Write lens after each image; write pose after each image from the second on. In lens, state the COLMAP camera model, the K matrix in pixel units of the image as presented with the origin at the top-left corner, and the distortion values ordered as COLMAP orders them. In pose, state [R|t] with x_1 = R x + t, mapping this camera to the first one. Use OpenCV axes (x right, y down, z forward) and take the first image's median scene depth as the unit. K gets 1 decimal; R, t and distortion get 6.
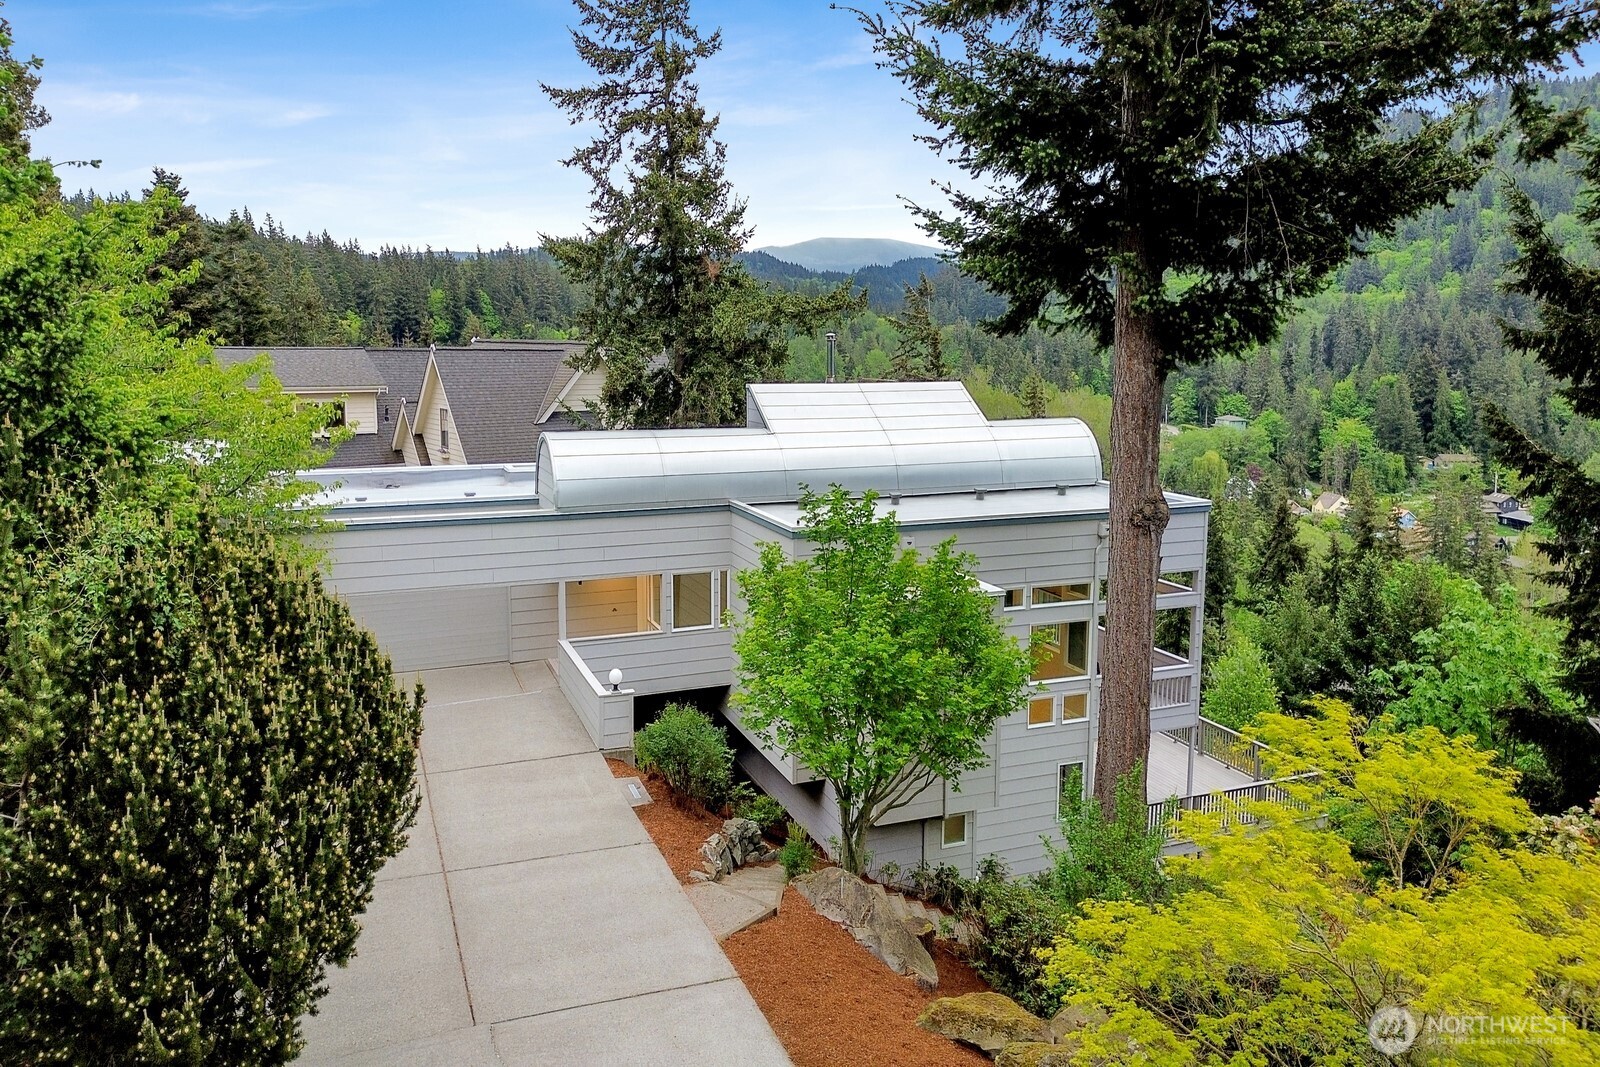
lens RADIAL K [[1181.4, 0, 802.7], [0, 1181.4, 496.0], [0, 0, 1]] dist [0.017279, -0.002871]
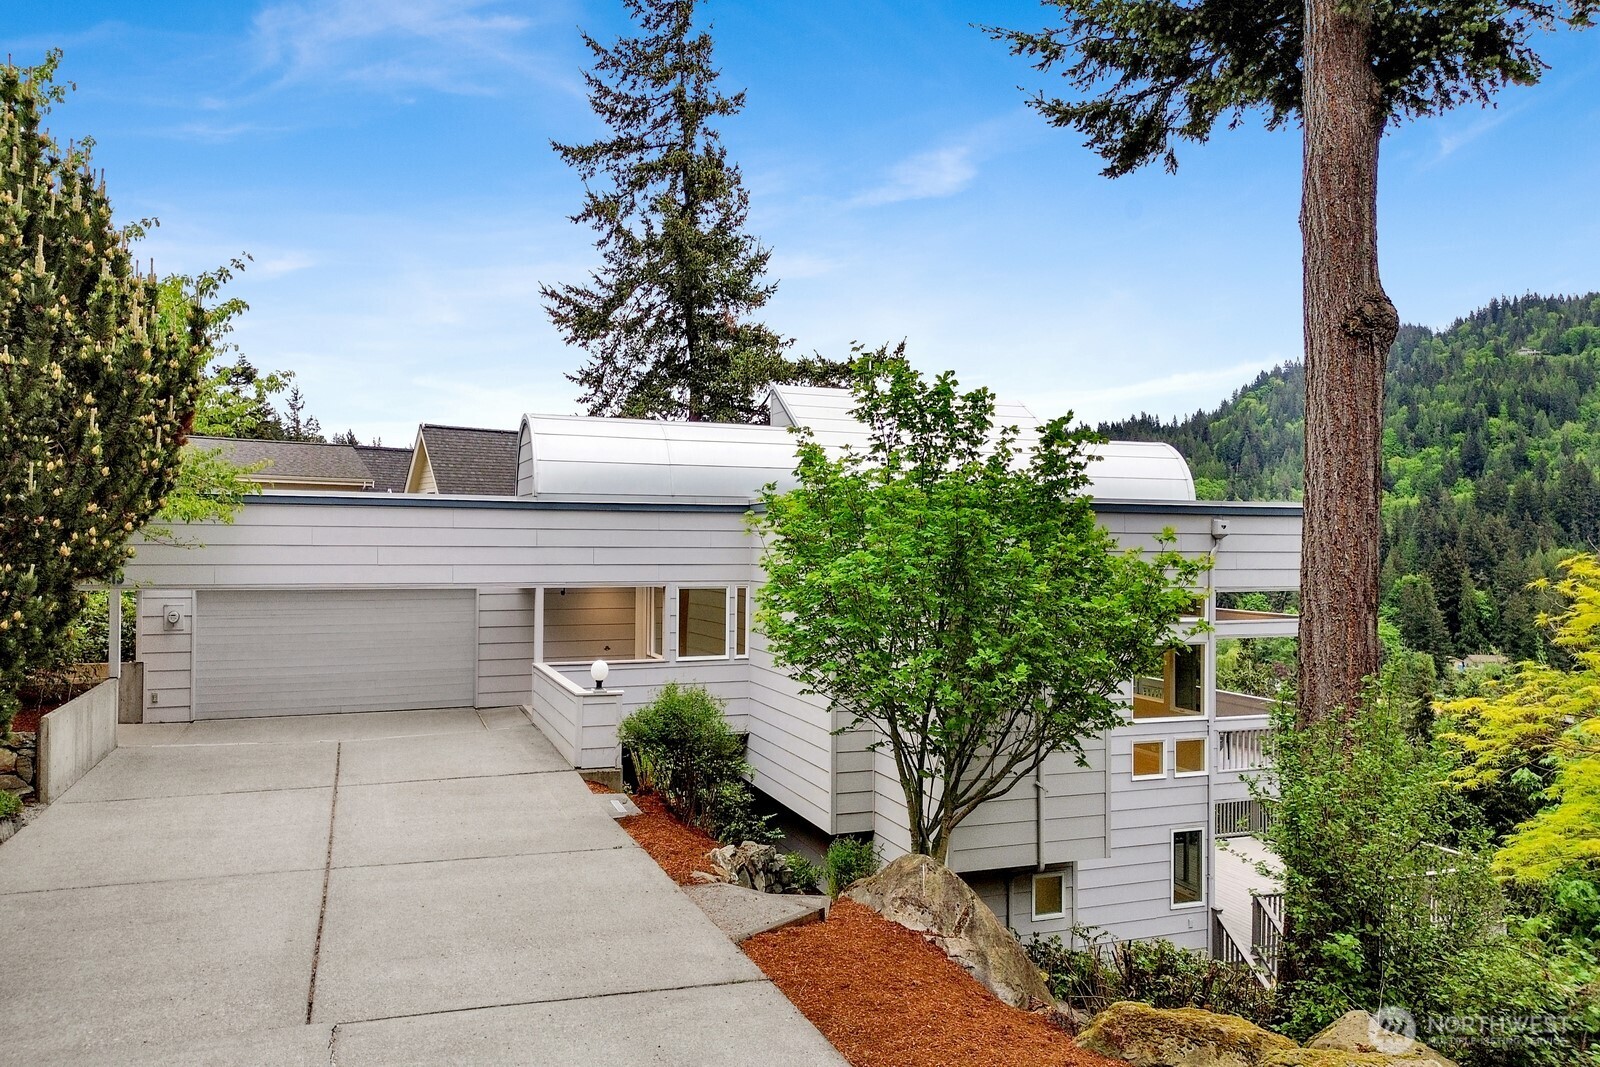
lens RADIAL K [[1188.9, 0, 800.0], [0, 1188.9, 533.5], [0, 0, 1]] dist [0.009701, -0.000574]
pose [[0.999881, 0.004363, -0.014765, -0.015171], [-0.006344, 0.990564, -0.136907, 0.133569], [0.014028, 0.136985, 0.990474, 0.186362]]
